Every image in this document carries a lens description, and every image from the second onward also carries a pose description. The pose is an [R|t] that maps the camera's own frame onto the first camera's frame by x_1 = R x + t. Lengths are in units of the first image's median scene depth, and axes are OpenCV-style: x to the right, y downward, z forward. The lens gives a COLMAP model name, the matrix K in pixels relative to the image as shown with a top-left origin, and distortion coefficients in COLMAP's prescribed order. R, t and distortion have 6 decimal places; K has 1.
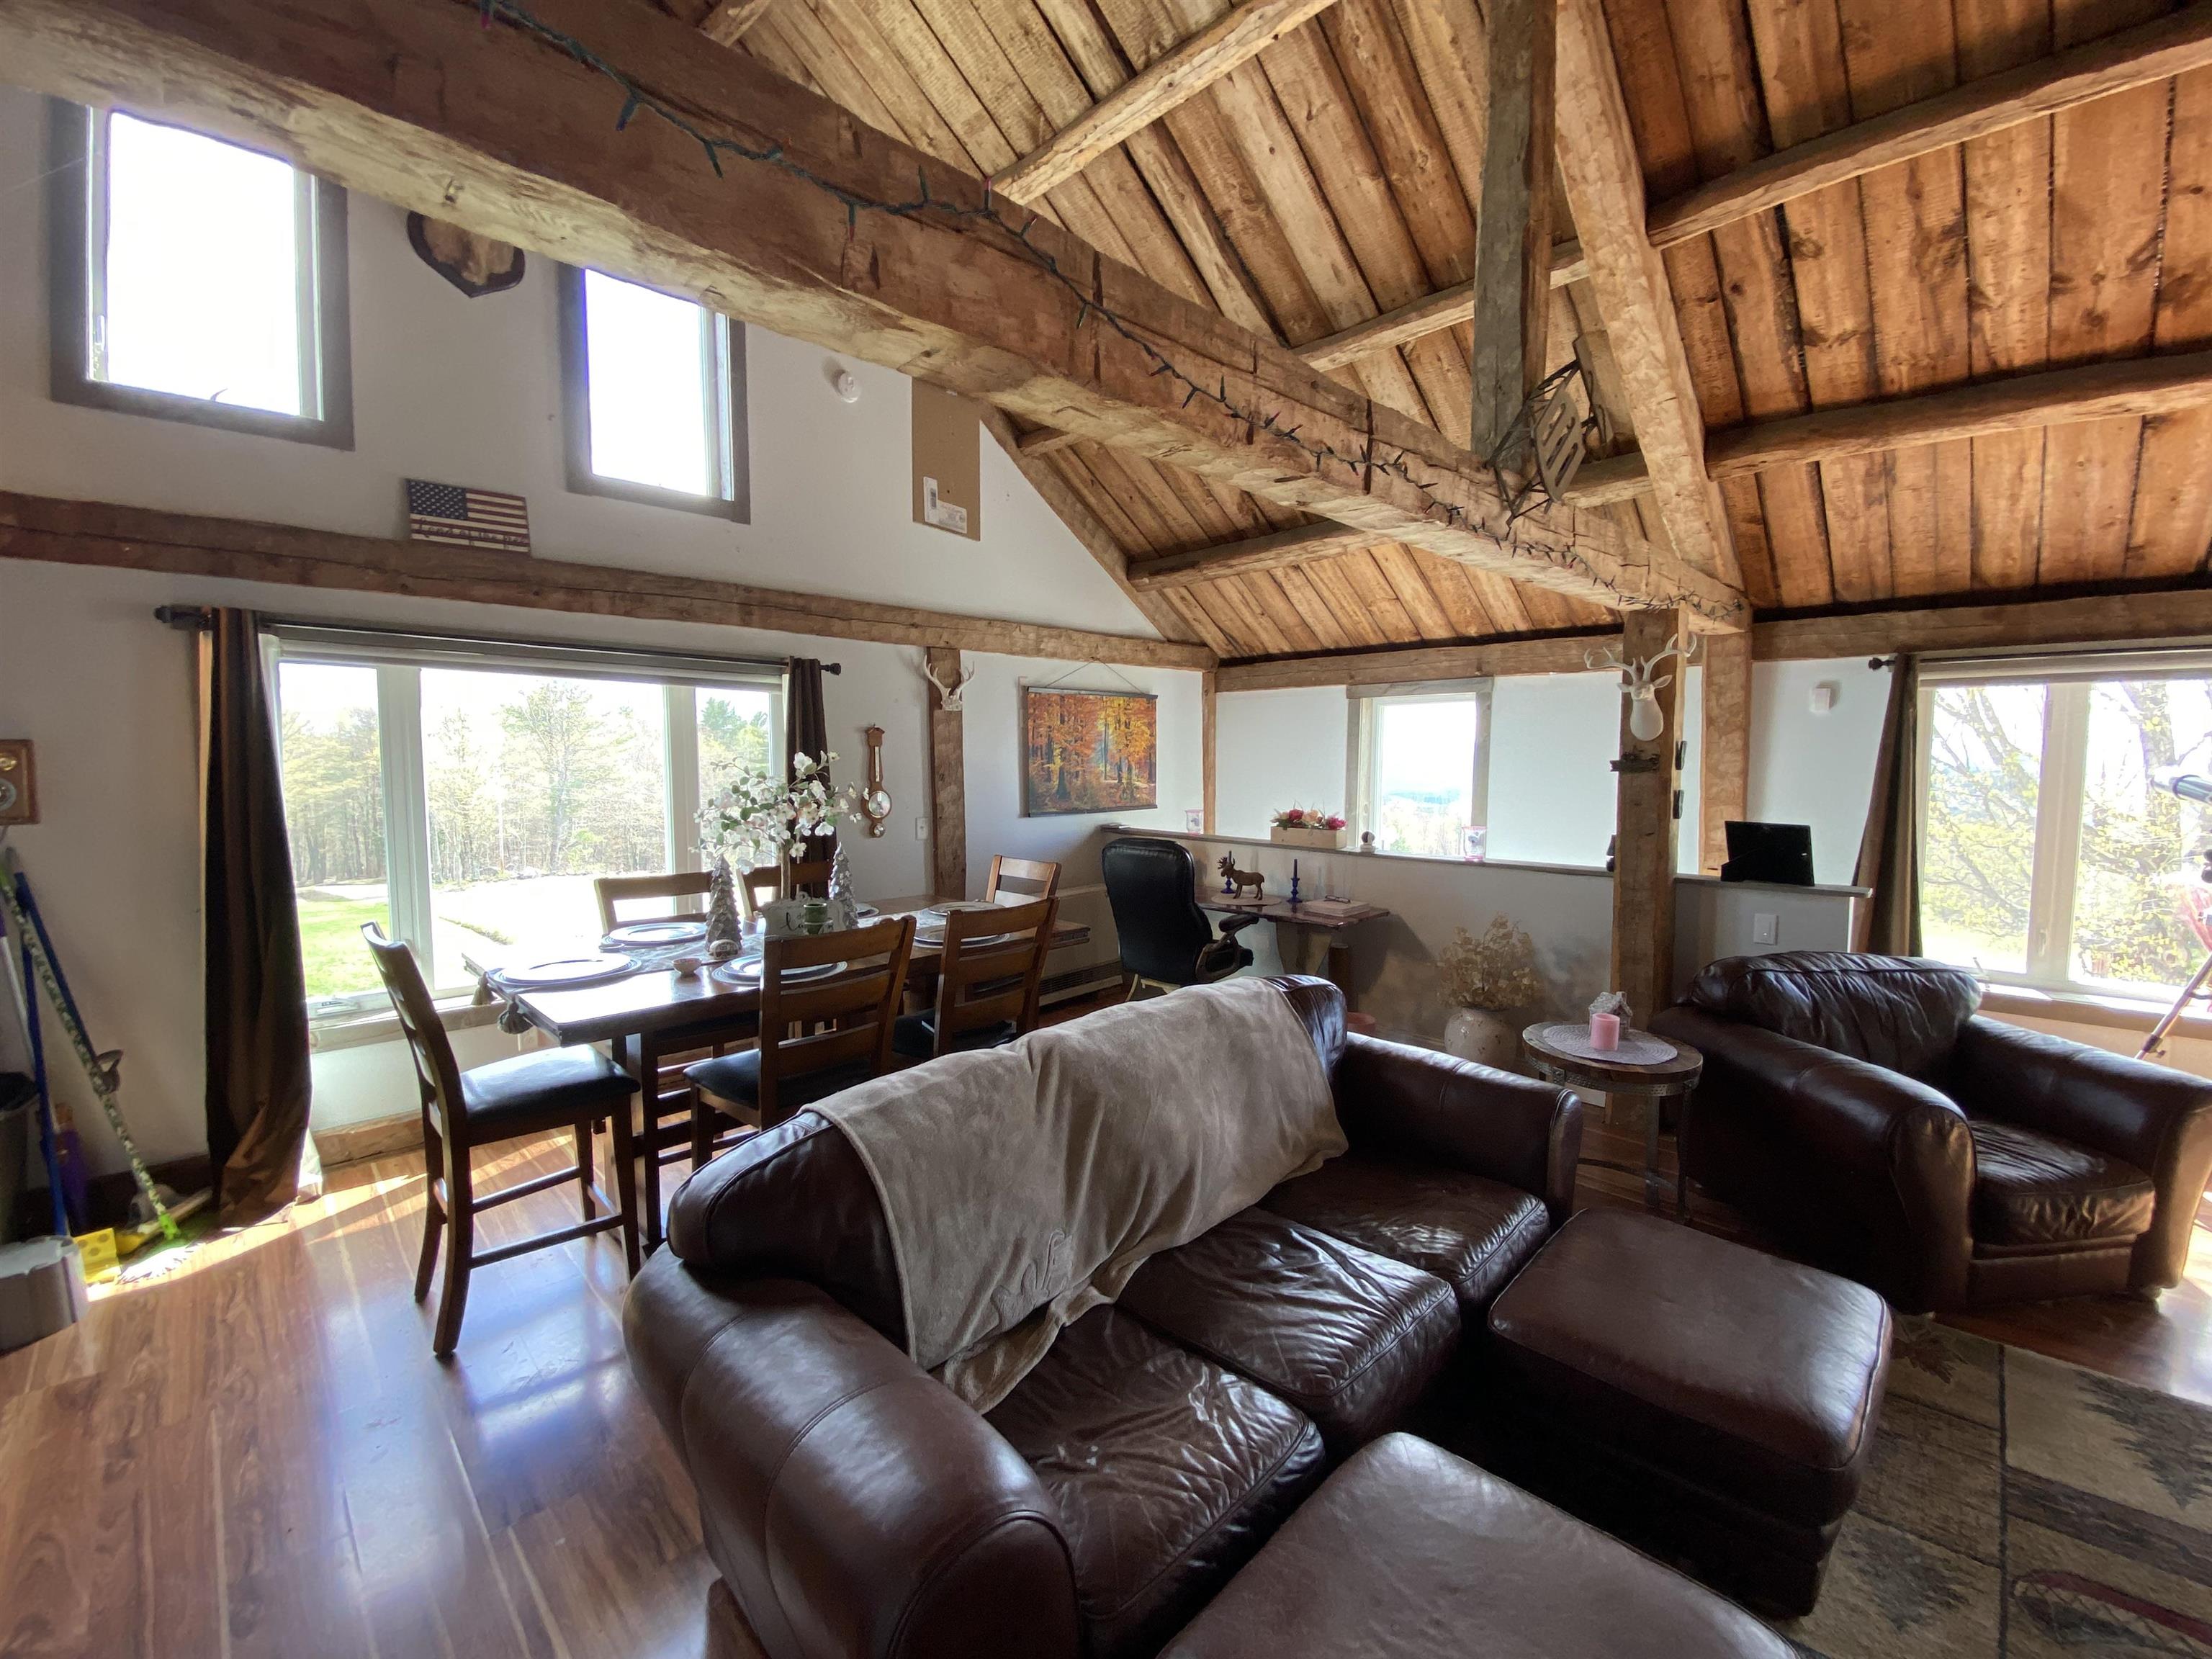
lens RADIAL K [[898.3, 0, 1111.8], [0, 898.3, 823.7], [0, 0, 1]] dist [-0.004866, -0.002617]
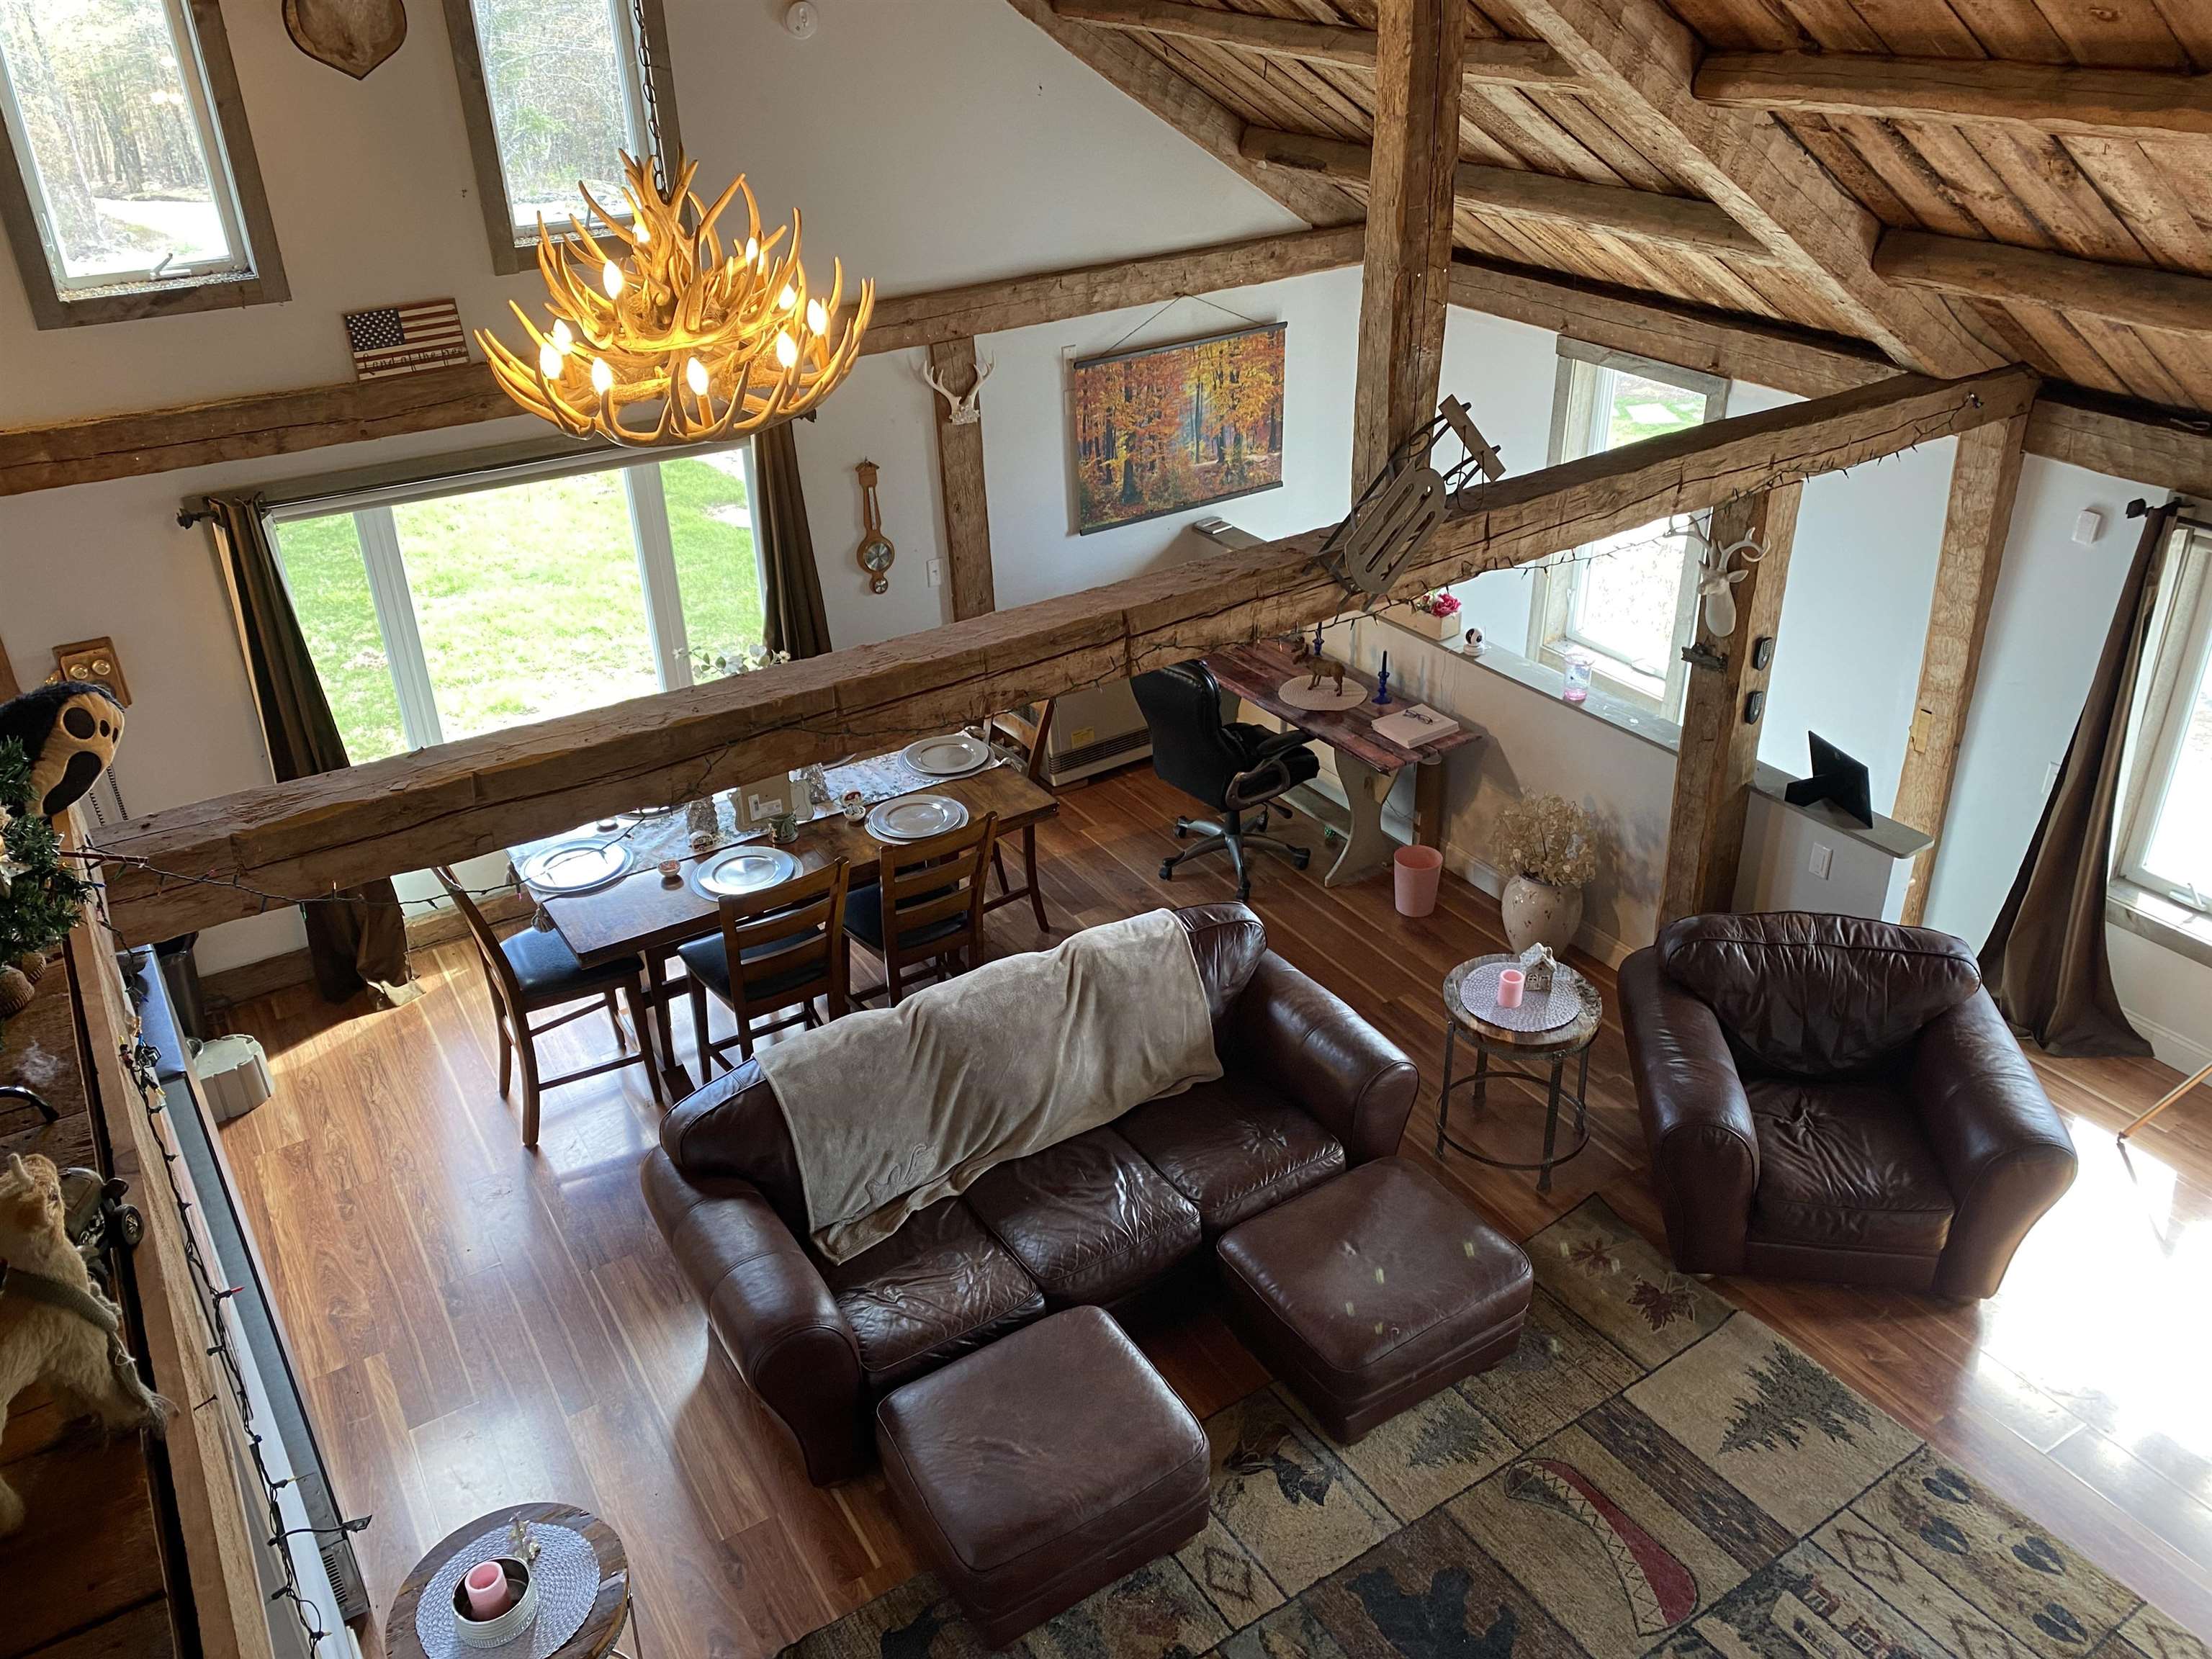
lens RADIAL K [[1714.2, 0, 1105.7], [0, 1714.2, 820.7], [0, 0, 1]] dist [-0.010249, 0.007166]
pose [[0.974081, 0.083980, -0.210031, 0.390026], [0.010144, 0.911373, 0.411456, -0.589277], [0.225970, -0.402922, 0.886900, -0.591006]]
